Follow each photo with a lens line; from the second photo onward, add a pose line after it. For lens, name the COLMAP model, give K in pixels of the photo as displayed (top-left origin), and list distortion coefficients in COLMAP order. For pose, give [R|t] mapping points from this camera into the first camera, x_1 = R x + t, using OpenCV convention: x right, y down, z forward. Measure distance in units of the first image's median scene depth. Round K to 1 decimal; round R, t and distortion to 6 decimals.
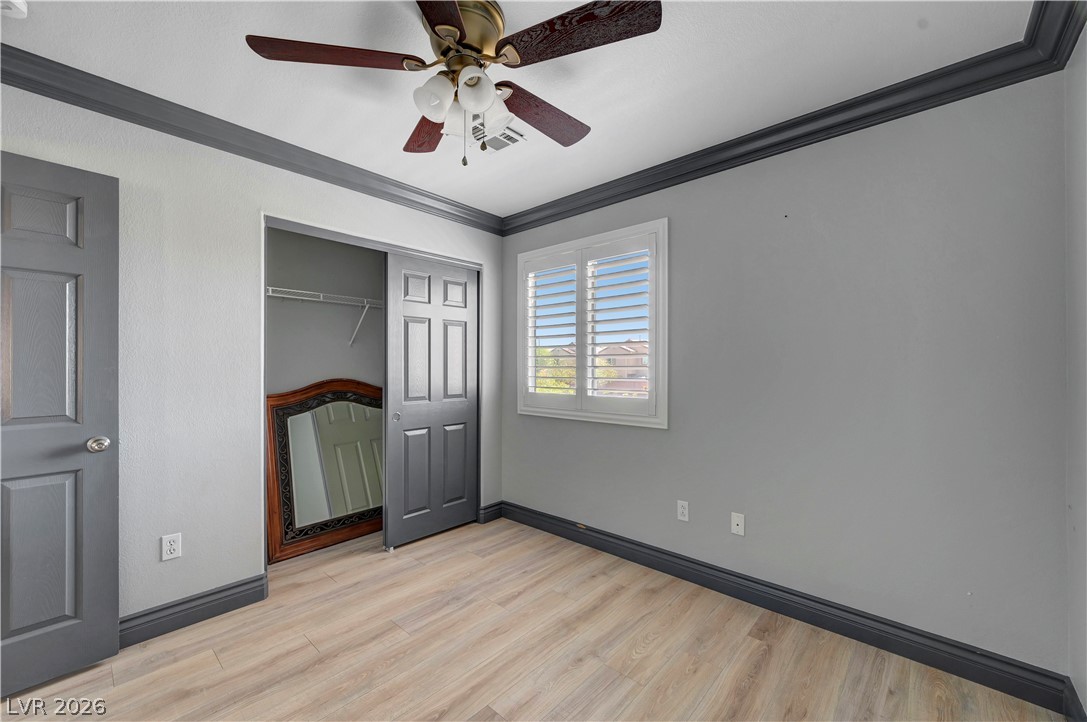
lens RADIAL K [[427.2, 0, 545.6], [0, 427.2, 363.3], [0, 0, 1]] dist [-0.001329, 0.000327]
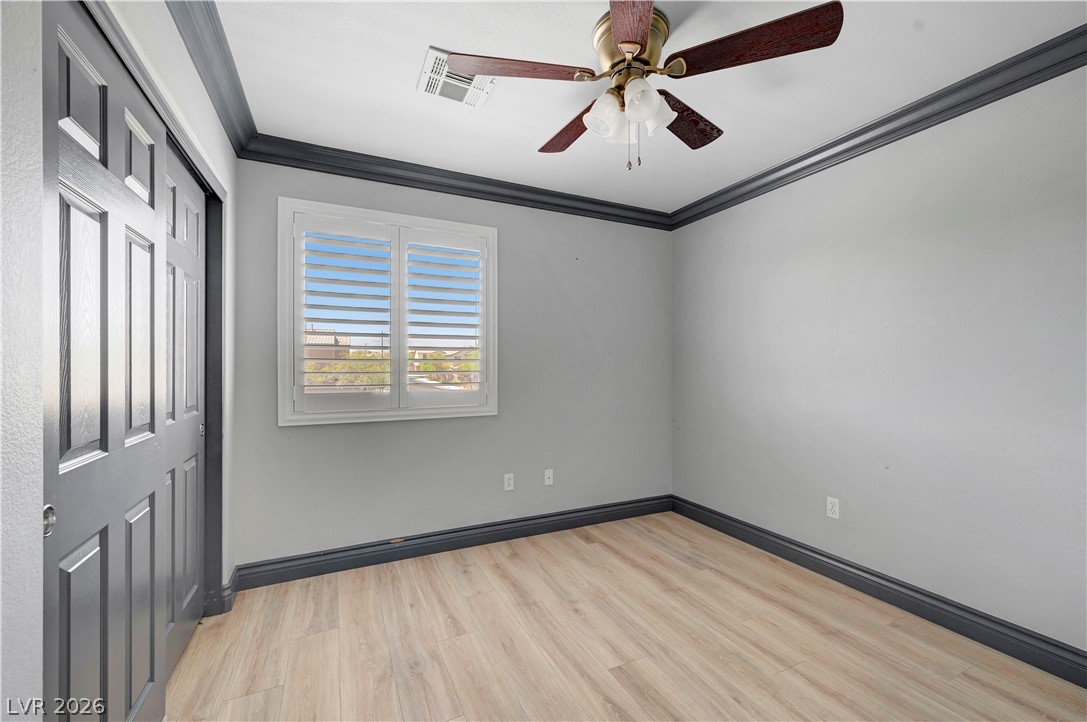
lens RADIAL K [[427.2, 0, 545.6], [0, 427.2, 363.3], [0, 0, 1]] dist [-0.001329, 0.000327]
pose [[0.387362, 0.007475, 0.921898, -0.708388], [-0.002837, 0.999972, -0.006916, 0.024387], [-0.921924, 0.000063, 0.387372, 0.436029]]
